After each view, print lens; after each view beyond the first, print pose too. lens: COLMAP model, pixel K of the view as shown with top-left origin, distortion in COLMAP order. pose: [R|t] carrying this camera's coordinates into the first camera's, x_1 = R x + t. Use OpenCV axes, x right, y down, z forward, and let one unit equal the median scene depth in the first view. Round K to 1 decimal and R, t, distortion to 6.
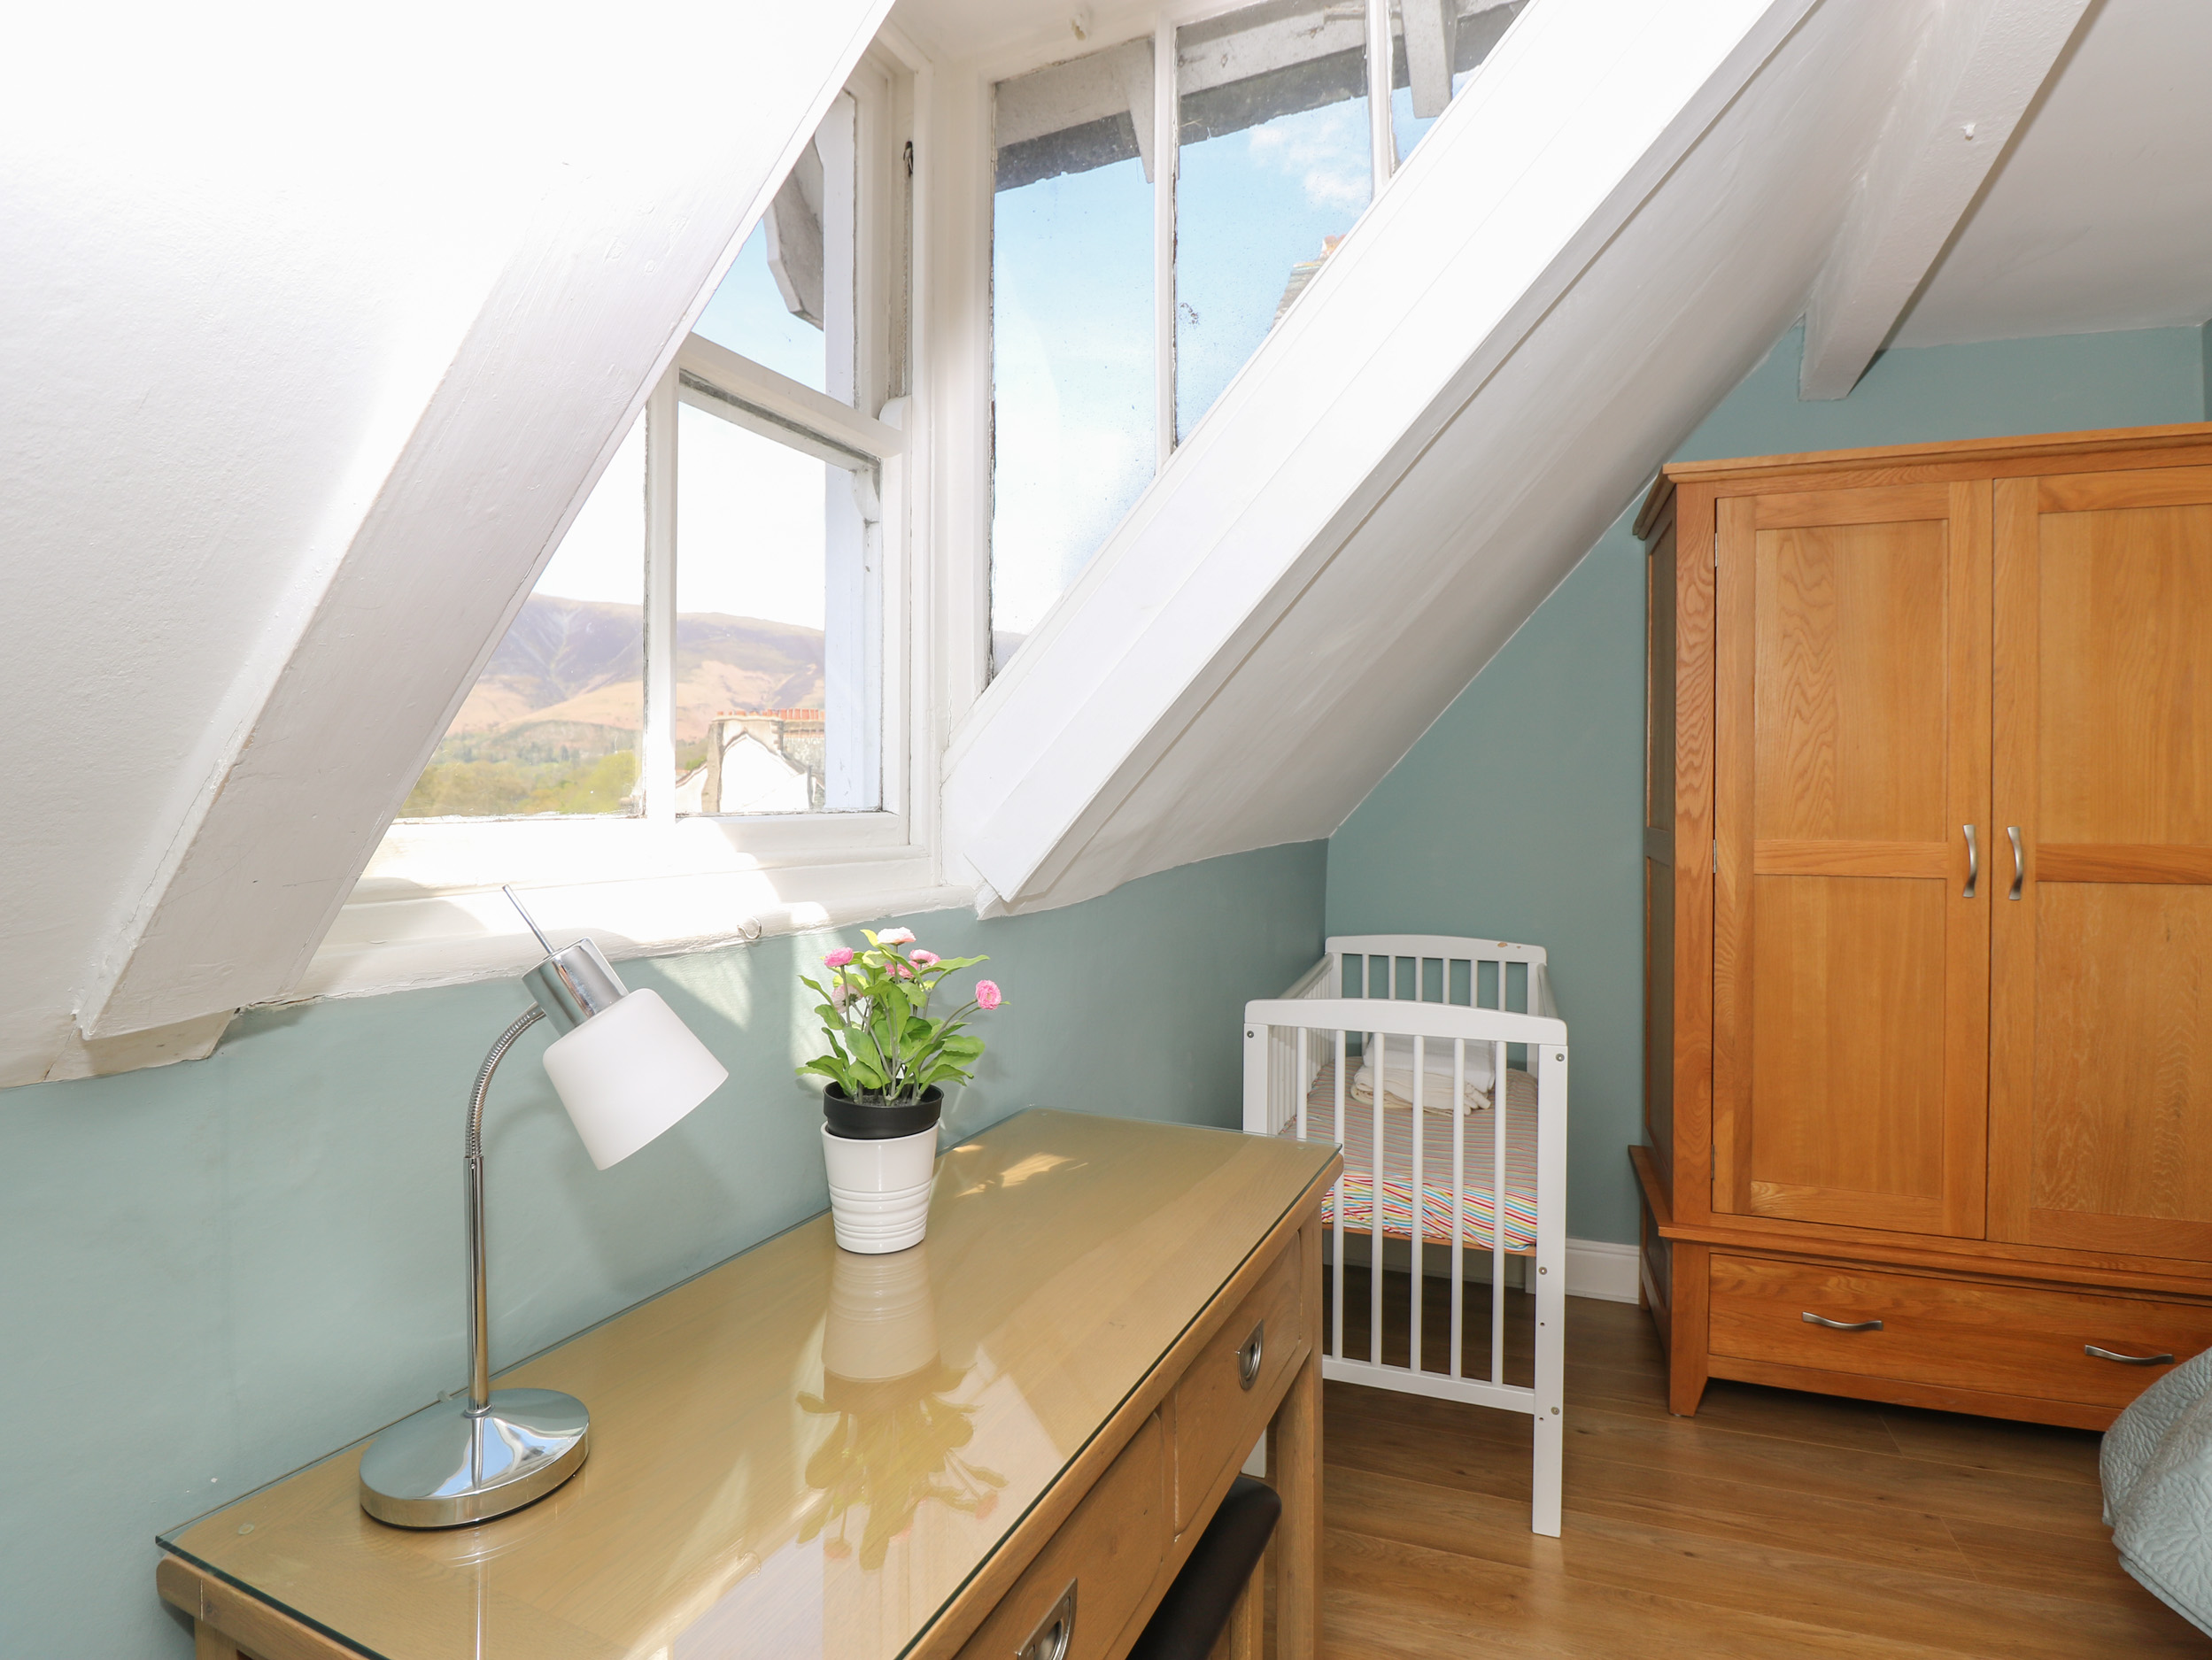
lens RADIAL K [[1146.0, 0, 1092.1], [0, 1146.0, 804.1], [0, 0, 1]] dist [-0.000127, -0.011253]
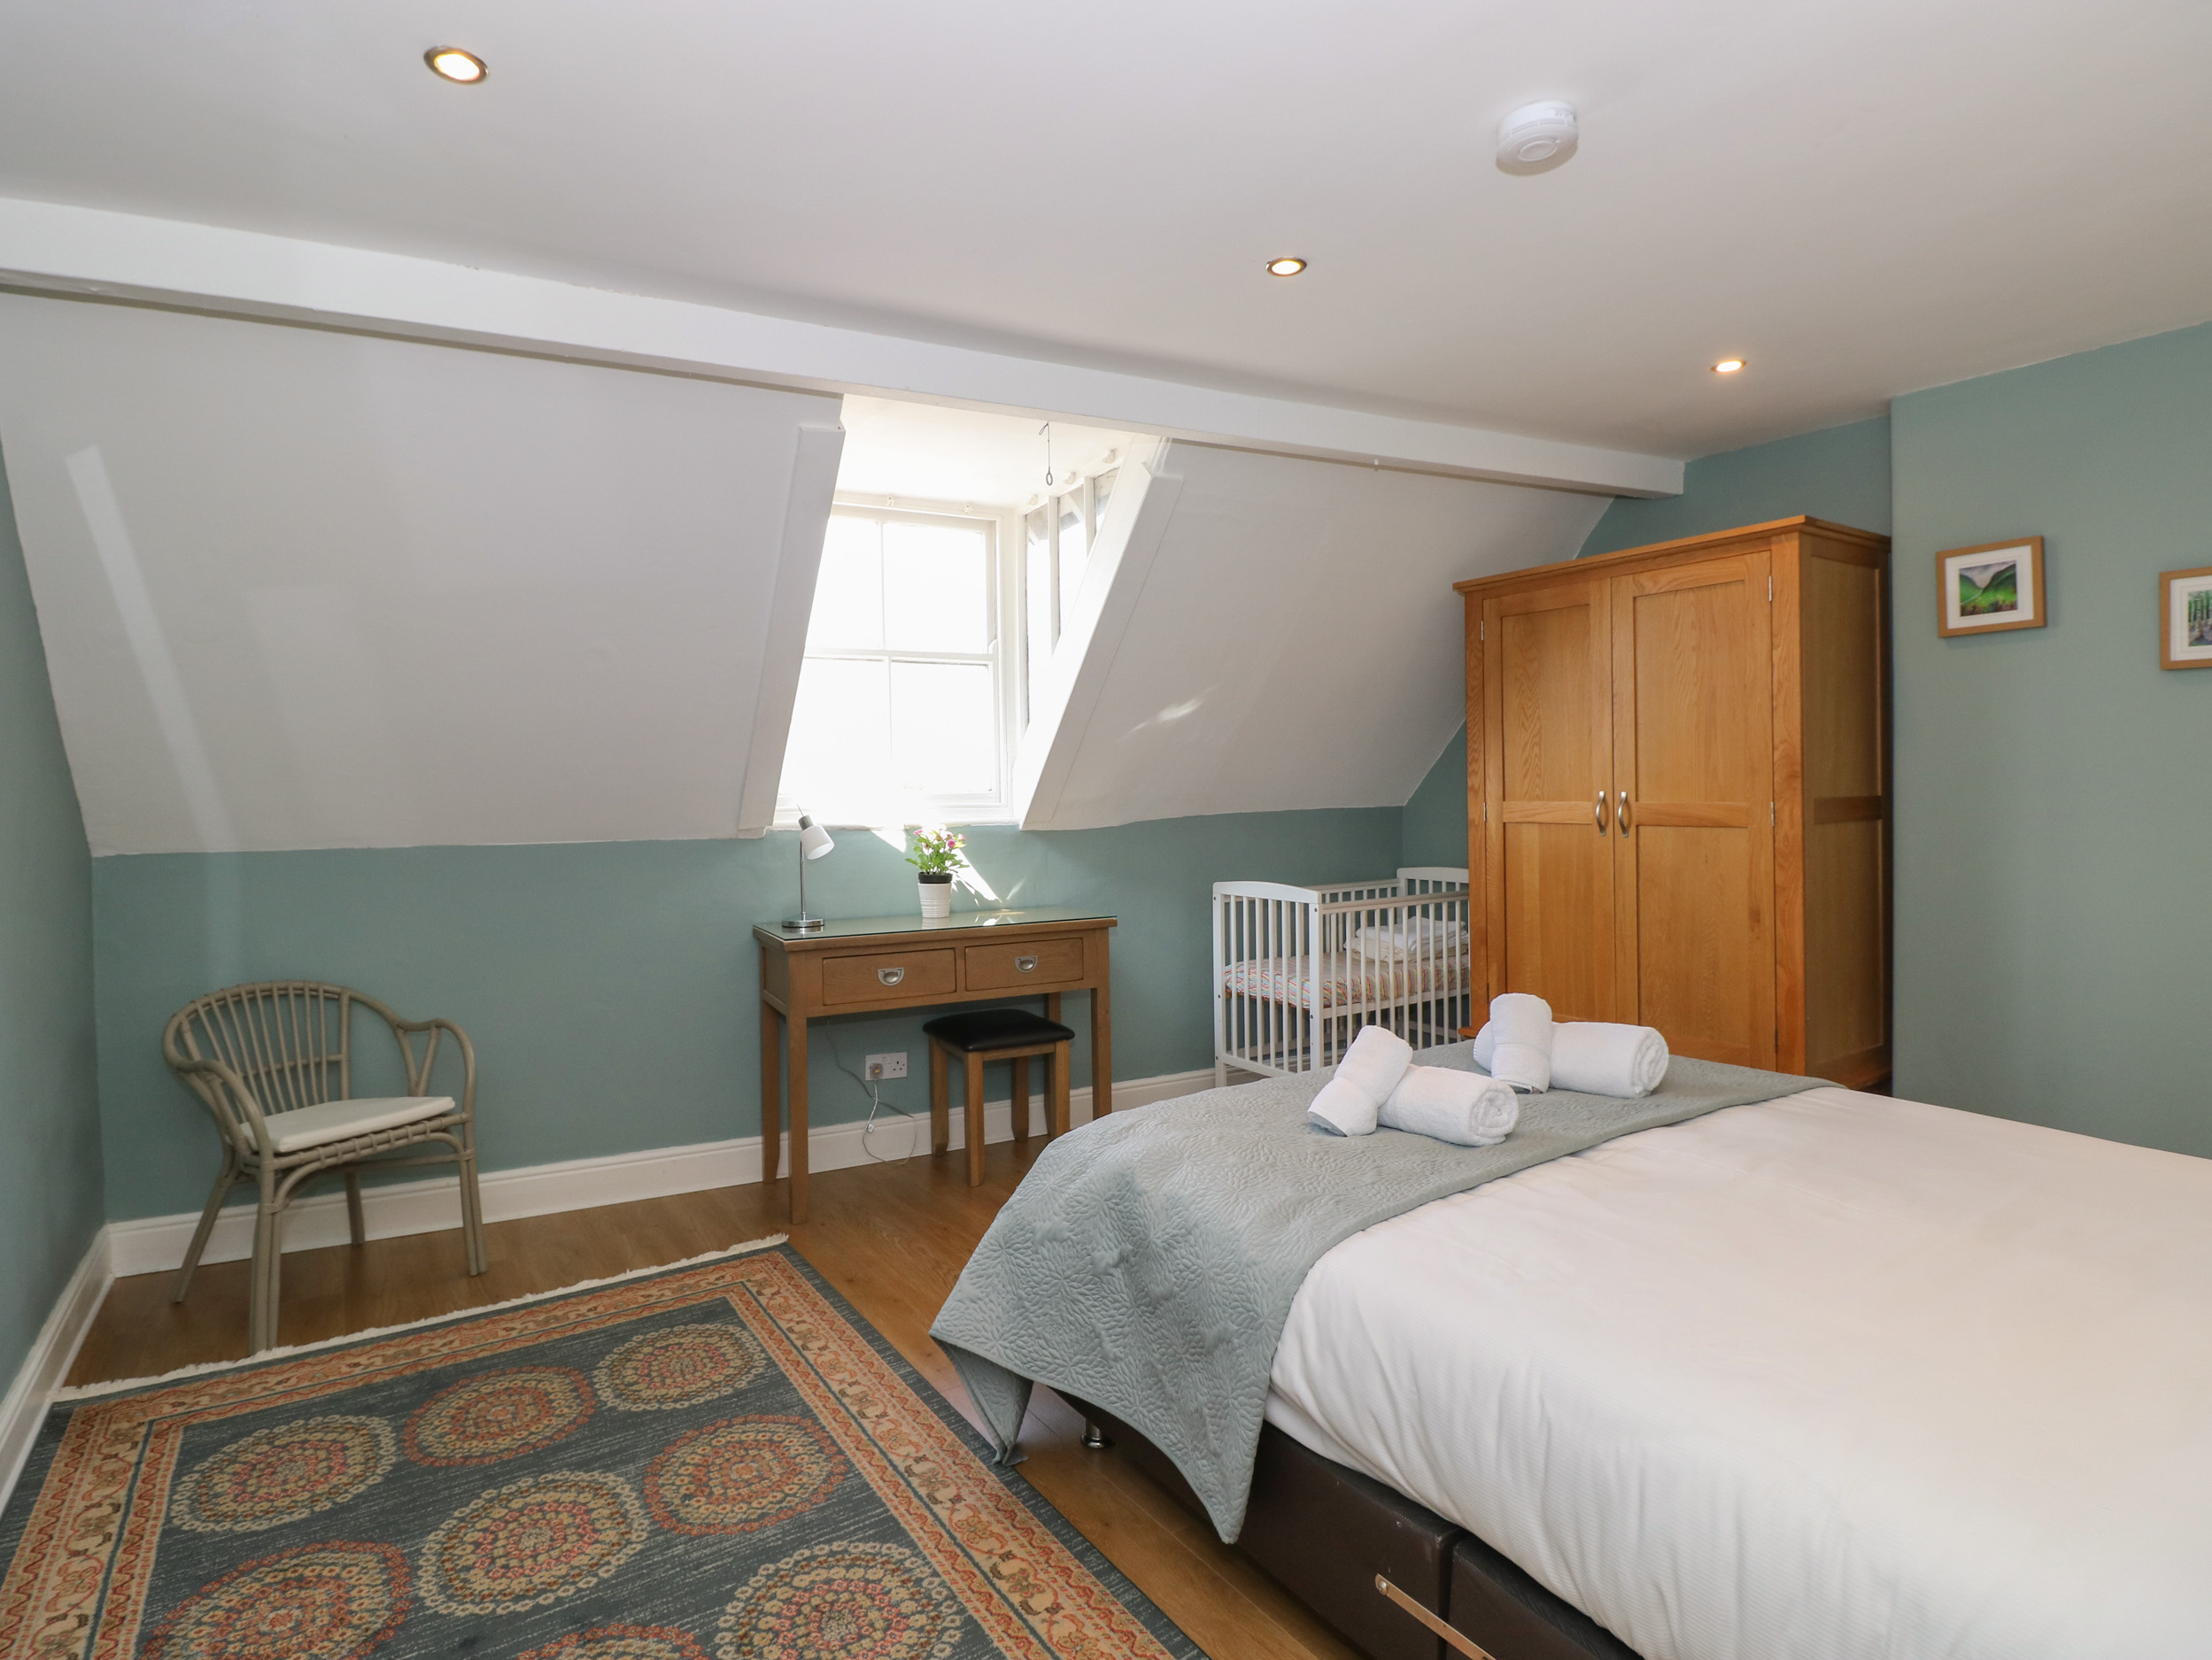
lens RADIAL K [[1146.0, 0, 1092.1], [0, 1146.0, 804.1], [0, 0, 1]] dist [-0.000127, -0.011253]
pose [[0.799434, -0.005522, -0.600729, 1.130752], [0.013402, 0.999873, 0.008644, 0.012352], [0.600605, -0.014962, 0.799406, -0.721452]]
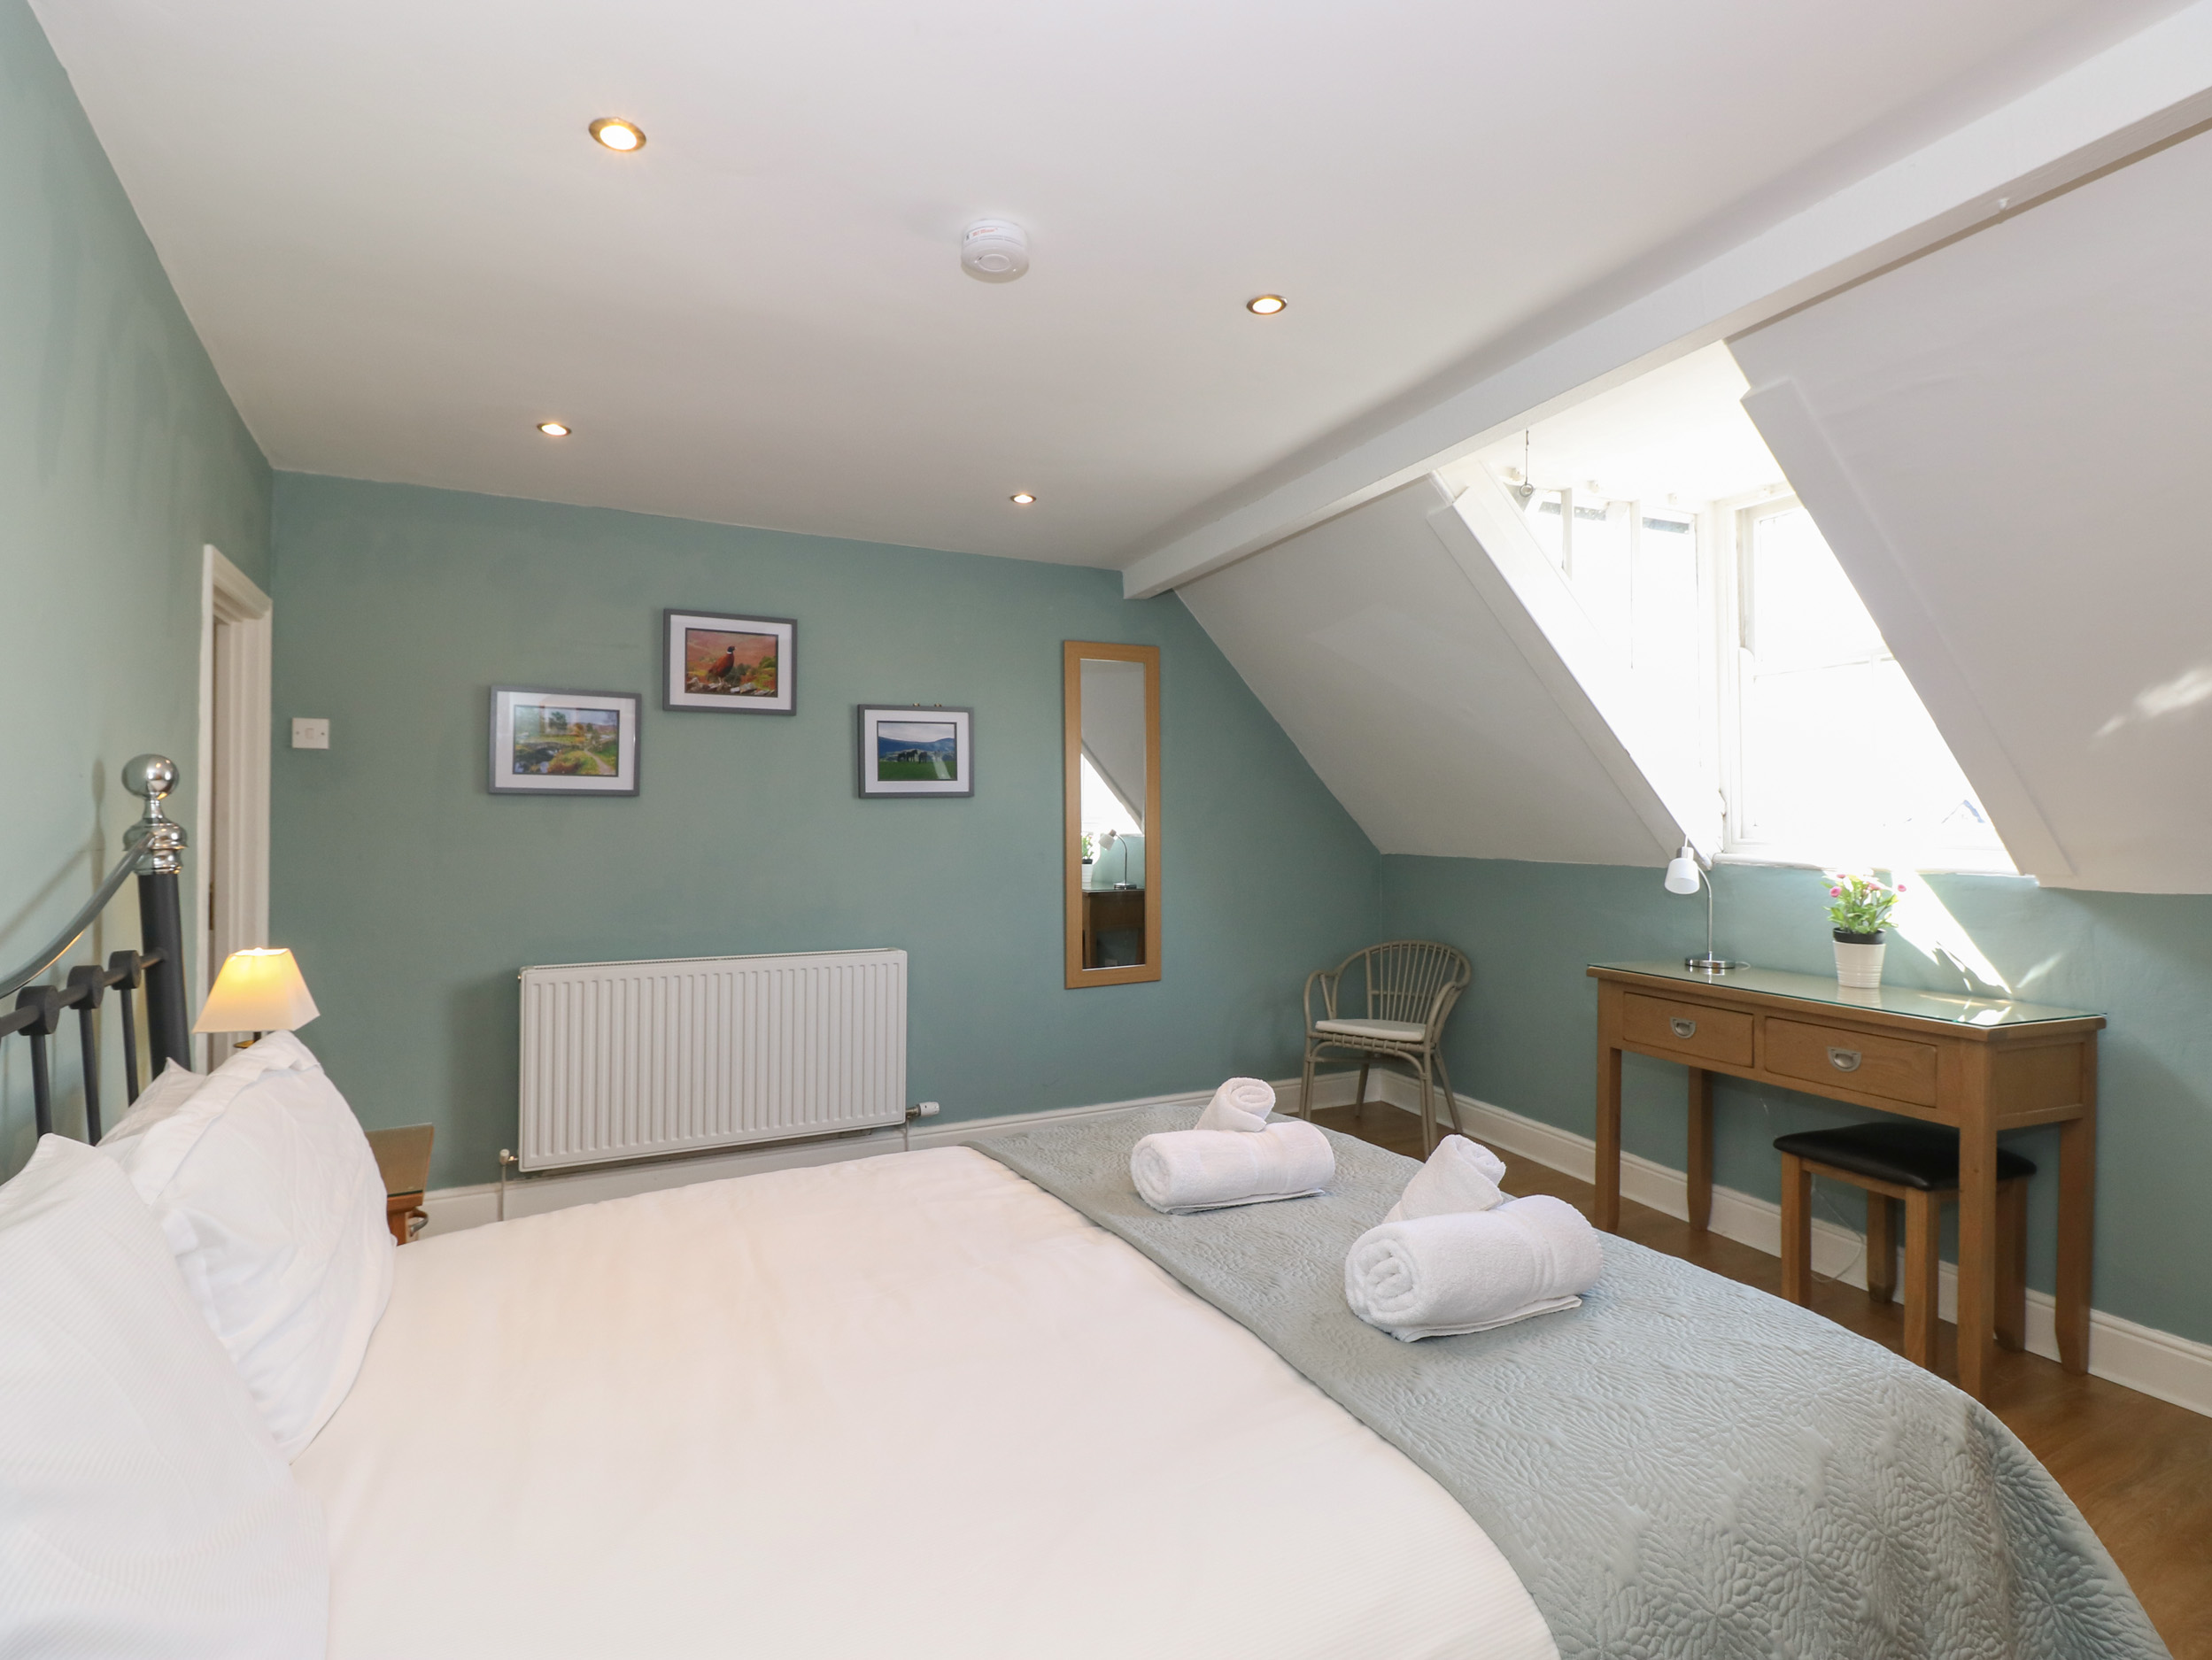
lens RADIAL K [[1146.0, 0, 1092.1], [0, 1146.0, 804.1], [0, 0, 1]] dist [-0.000127, -0.011253]
pose [[-0.681223, -0.025281, -0.731639, 1.489786], [-0.016875, 0.999680, -0.018830, 0.021179], [0.731881, -0.000481, -0.681432, 0.764546]]
